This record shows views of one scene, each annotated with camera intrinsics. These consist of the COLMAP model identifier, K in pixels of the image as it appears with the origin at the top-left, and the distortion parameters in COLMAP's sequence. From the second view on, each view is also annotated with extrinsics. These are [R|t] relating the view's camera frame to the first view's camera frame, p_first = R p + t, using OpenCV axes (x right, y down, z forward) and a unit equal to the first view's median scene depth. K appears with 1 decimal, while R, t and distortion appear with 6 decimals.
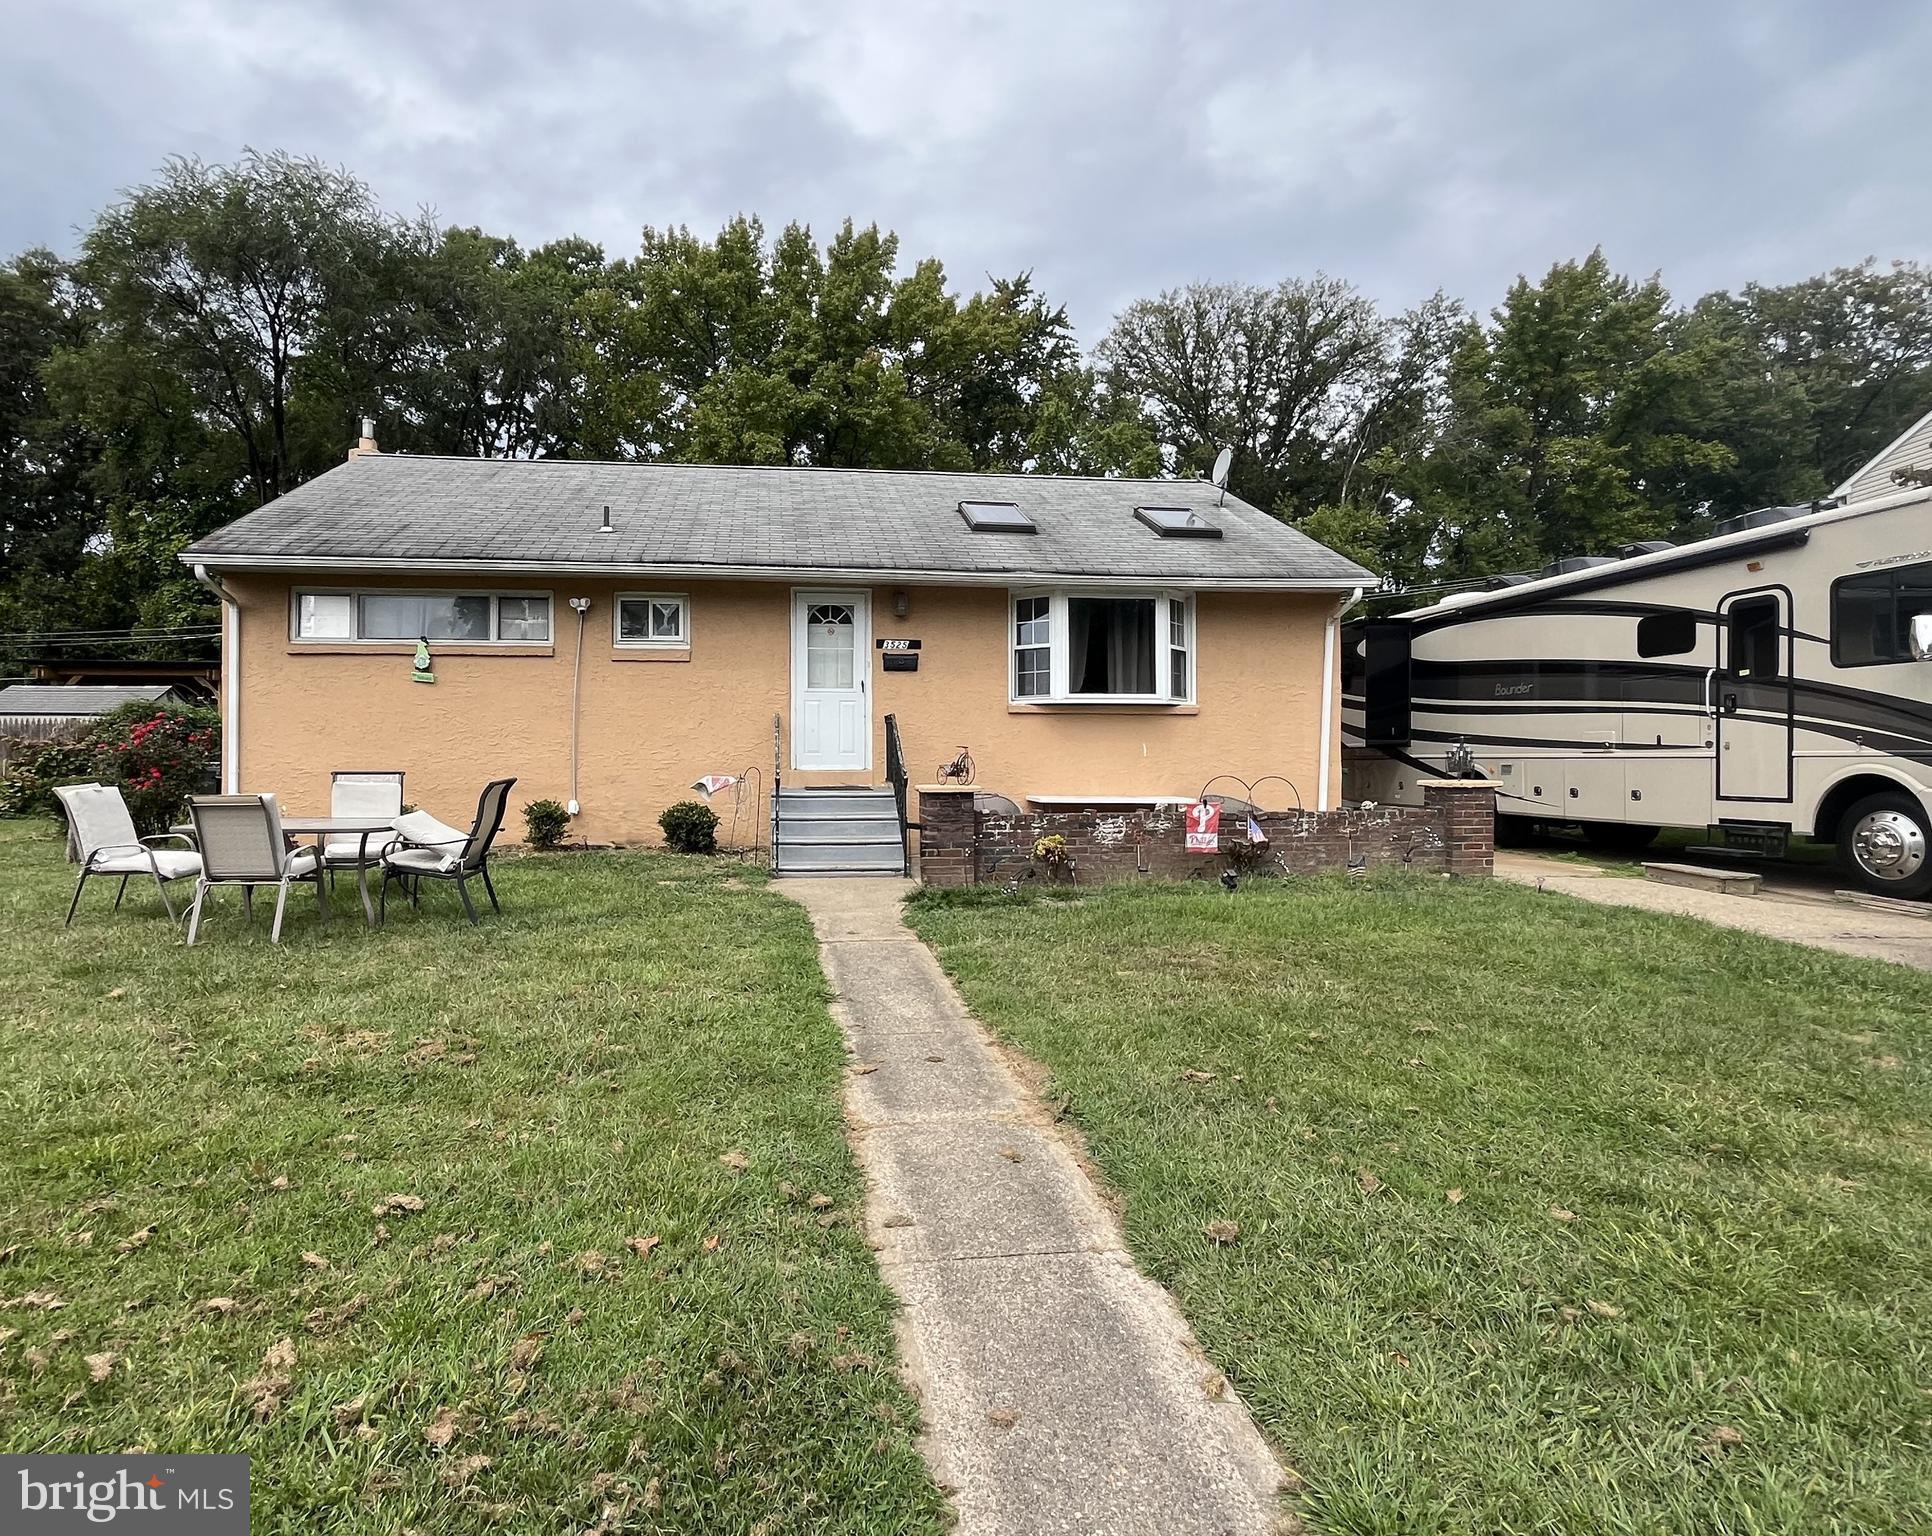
lens RADIAL K [[1059.9, 0, 876.6], [0, 1059.9, 740.5], [0, 0, 1]] dist [-0.002309, -0.000014]
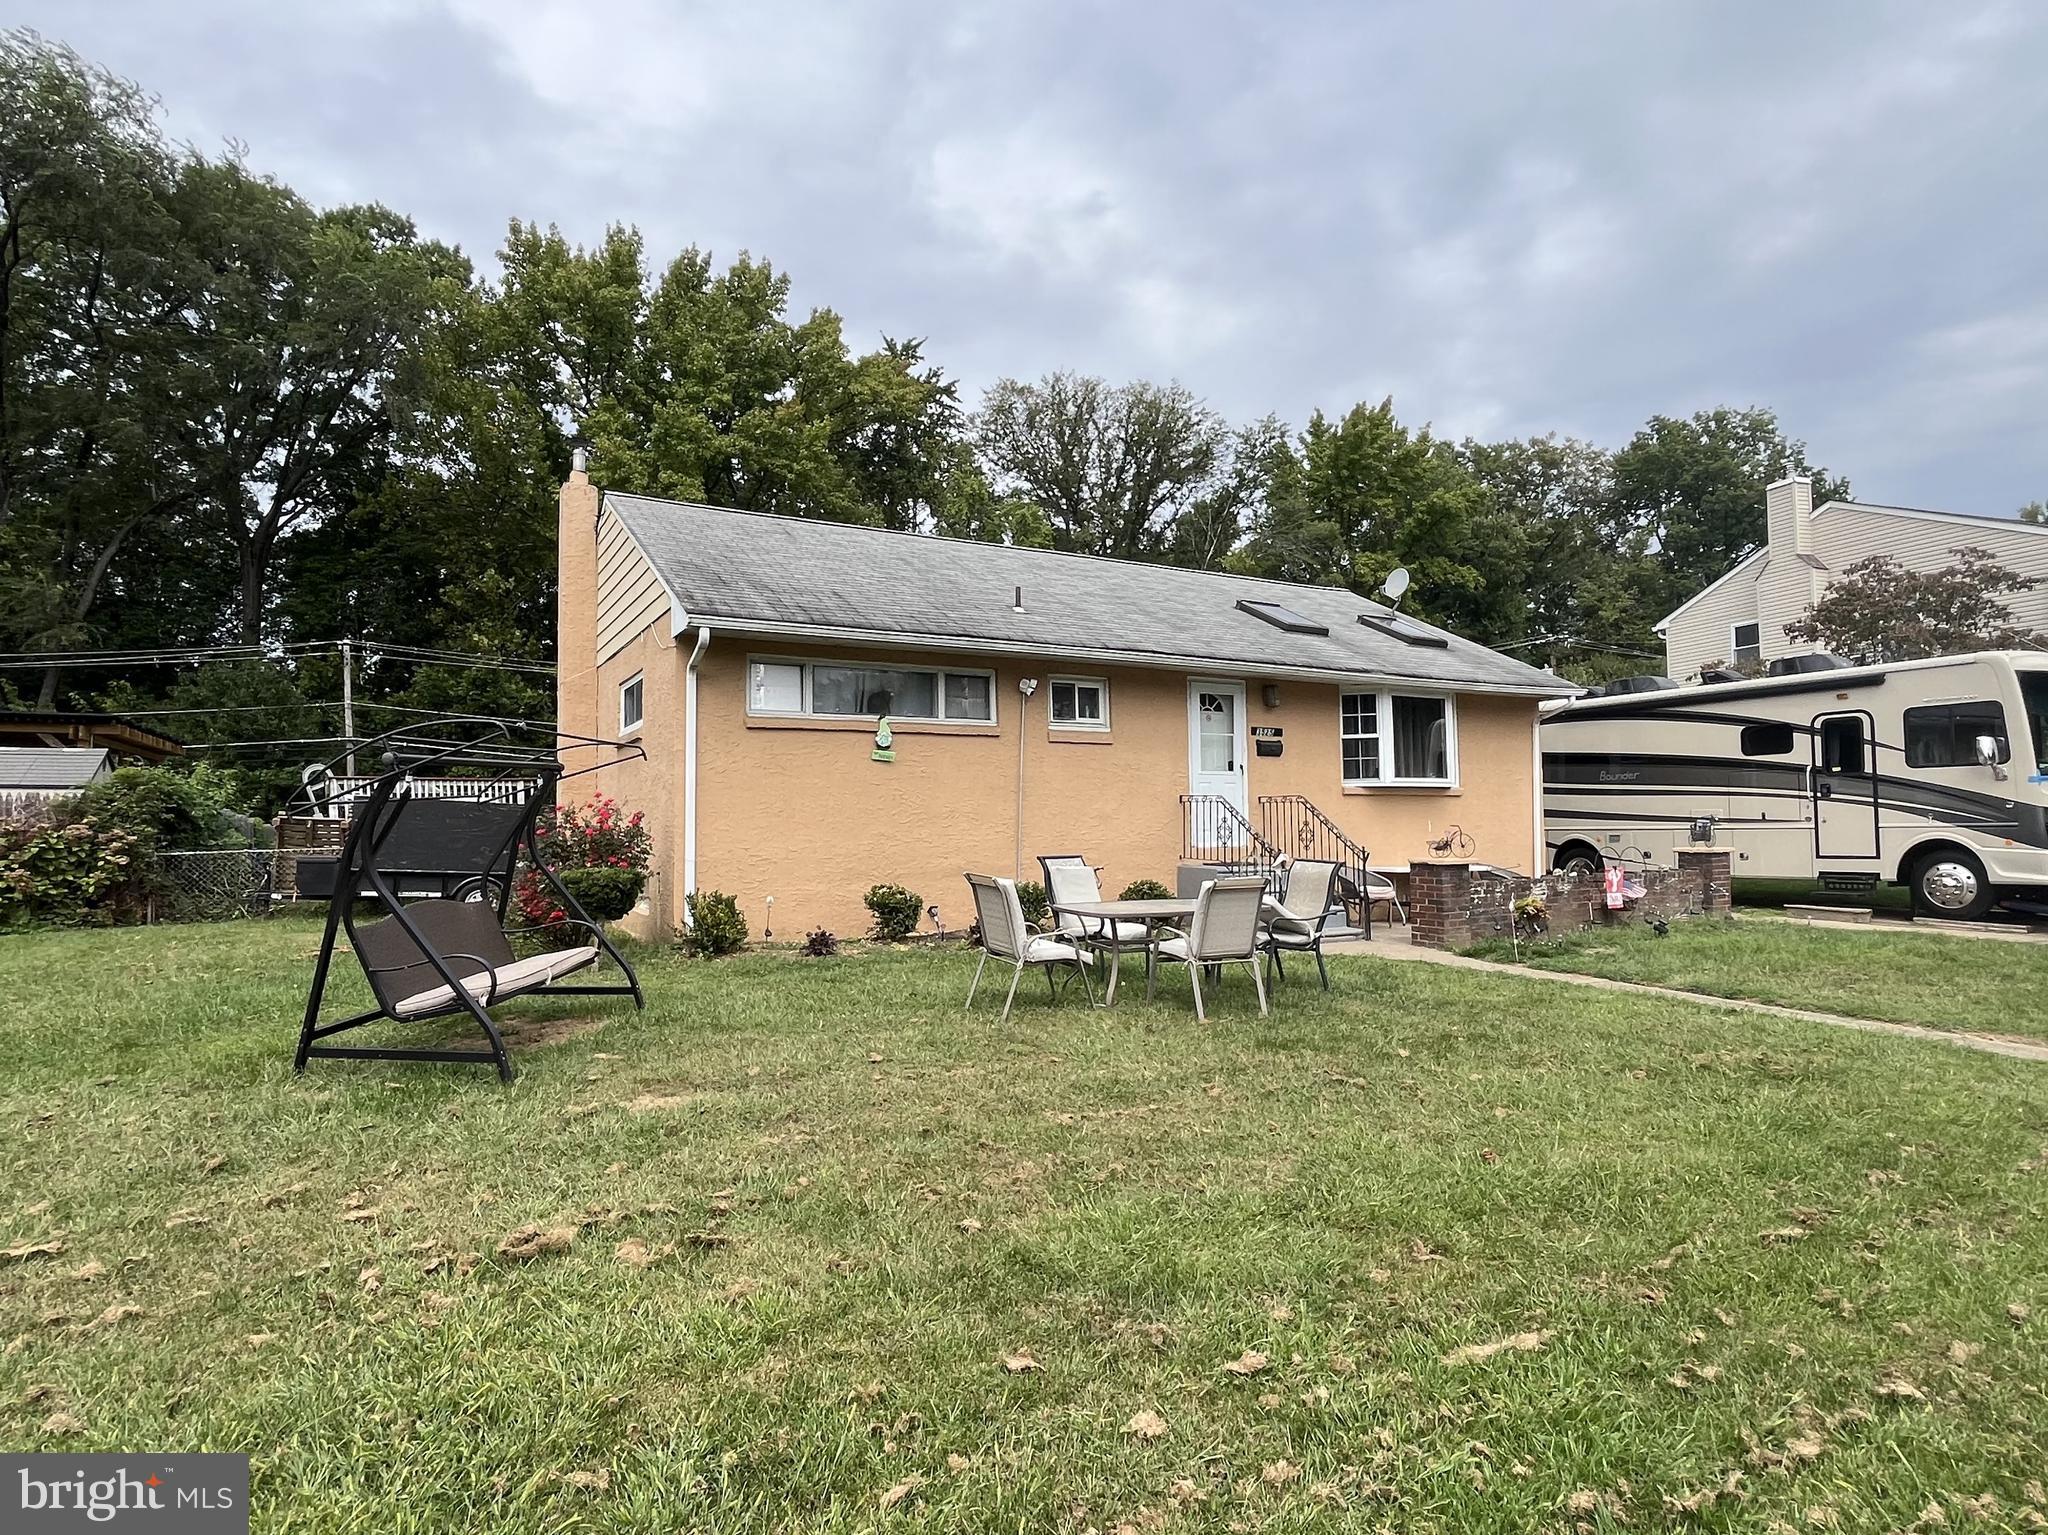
lens RADIAL K [[1142.1, 0, 1020.8], [0, 1142.1, 766.9], [0, 0, 1]] dist [-0.002608, -0.001582]
pose [[0.918440, 0.011991, 0.395379, -0.689582], [0.003193, 0.999283, -0.037725, -0.010393], [-0.395547, 0.035910, 0.917743, 0.012290]]
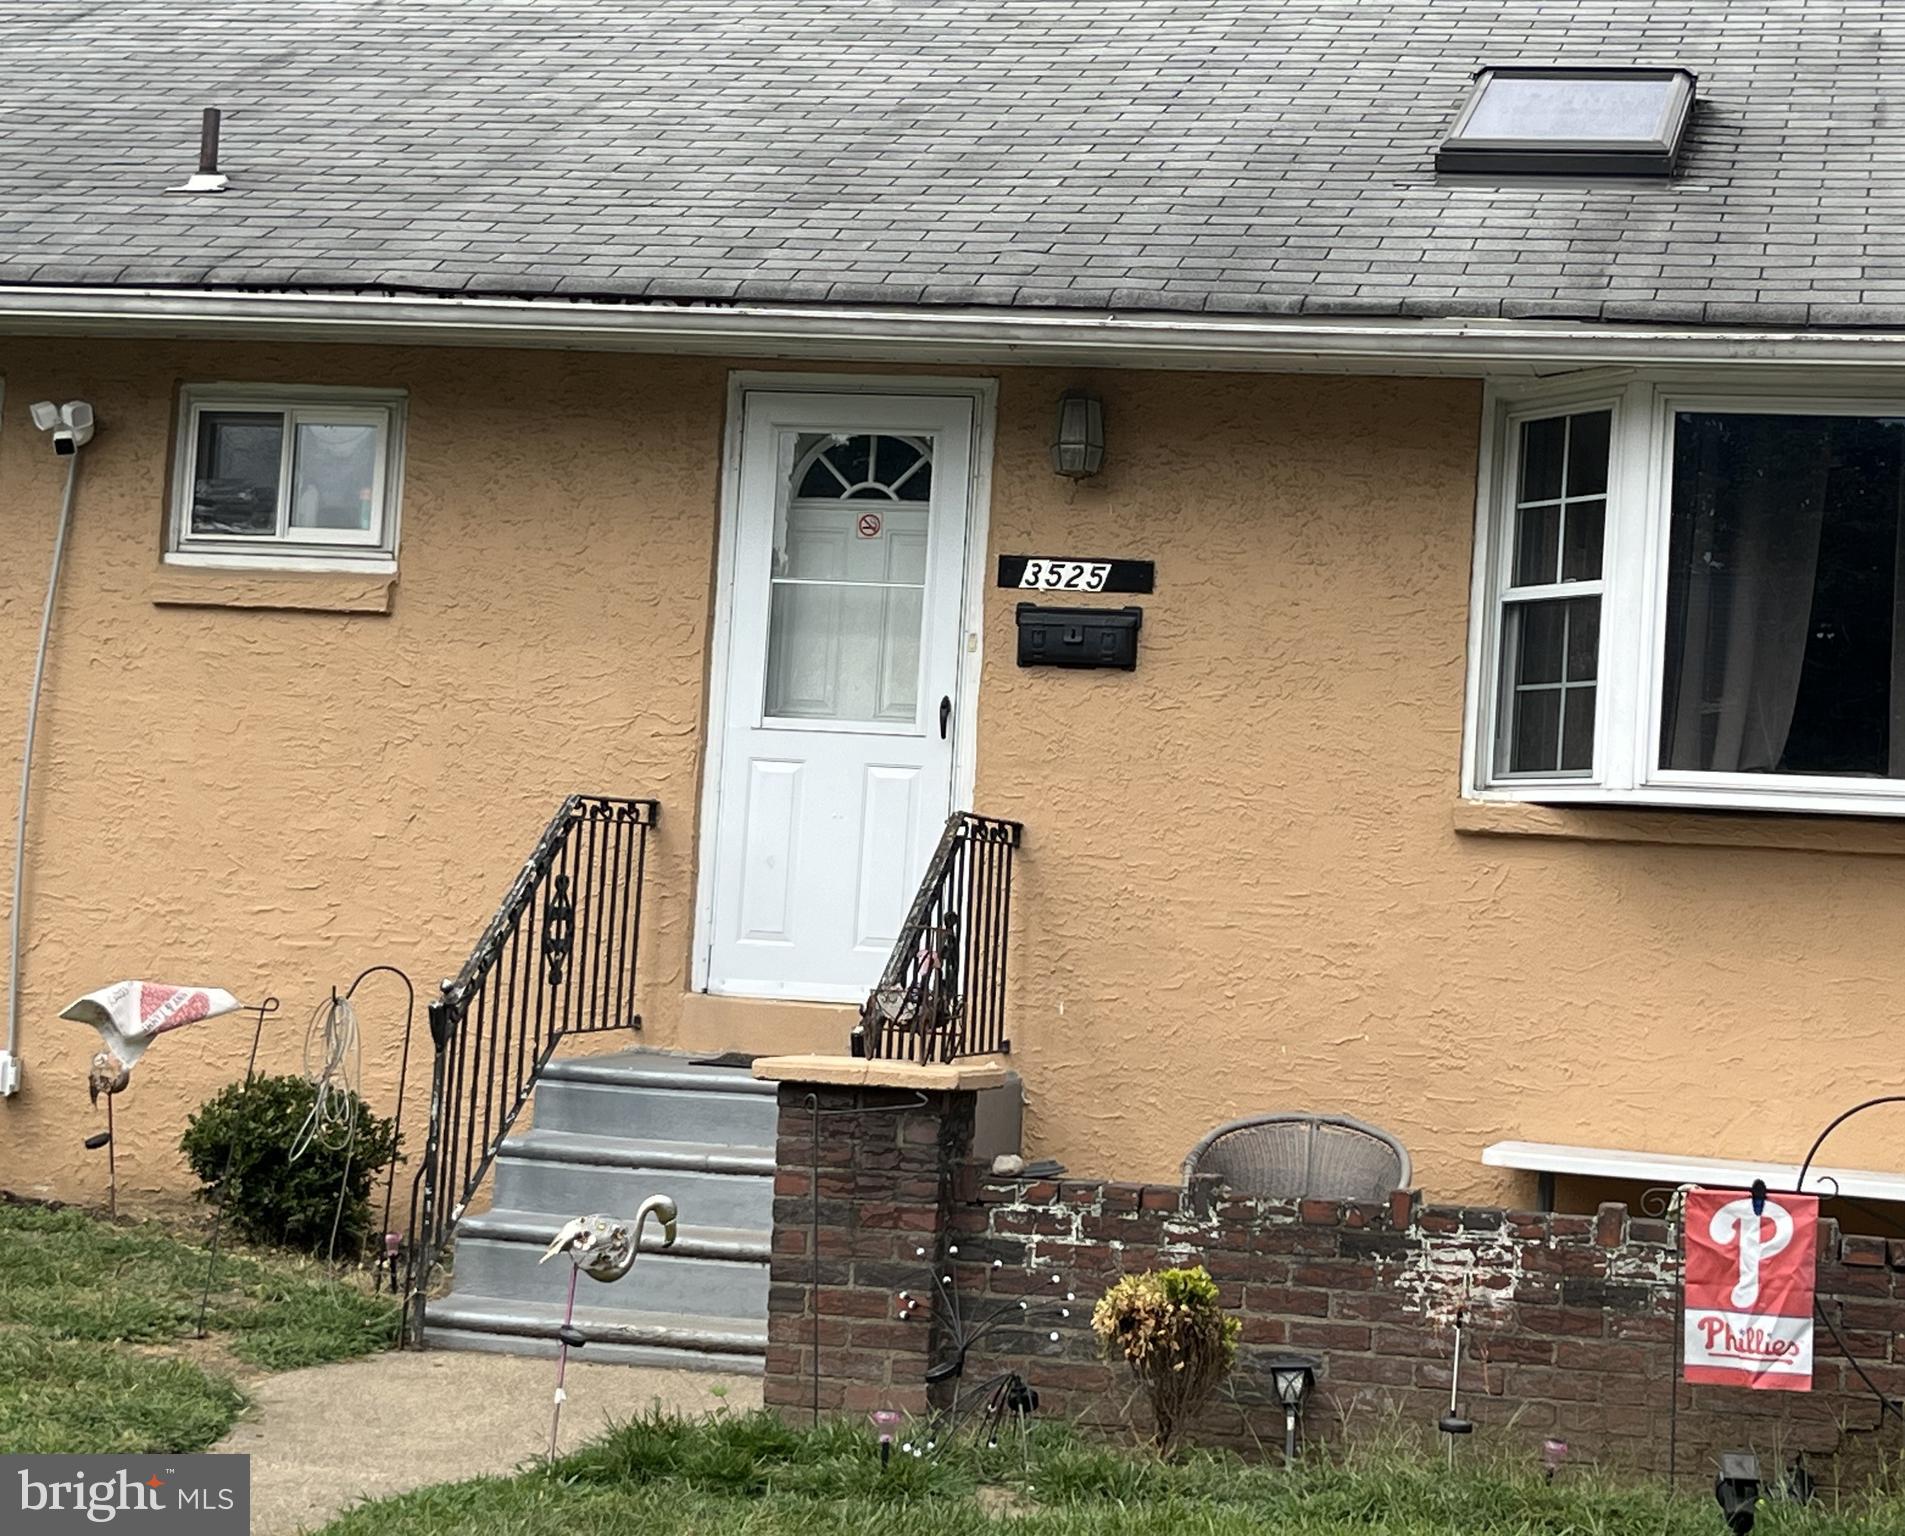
lens RADIAL K [[3732.0, 0, 966.3], [0, 3732.0, 763.8], [0, 0, 1]] dist [0.134554, 0.000000]
pose [[0.942713, 0.038122, -0.331420, 0.330273], [-0.053356, 0.997890, -0.036988, -0.001290], [0.329311, 0.052553, 0.942758, 0.047914]]
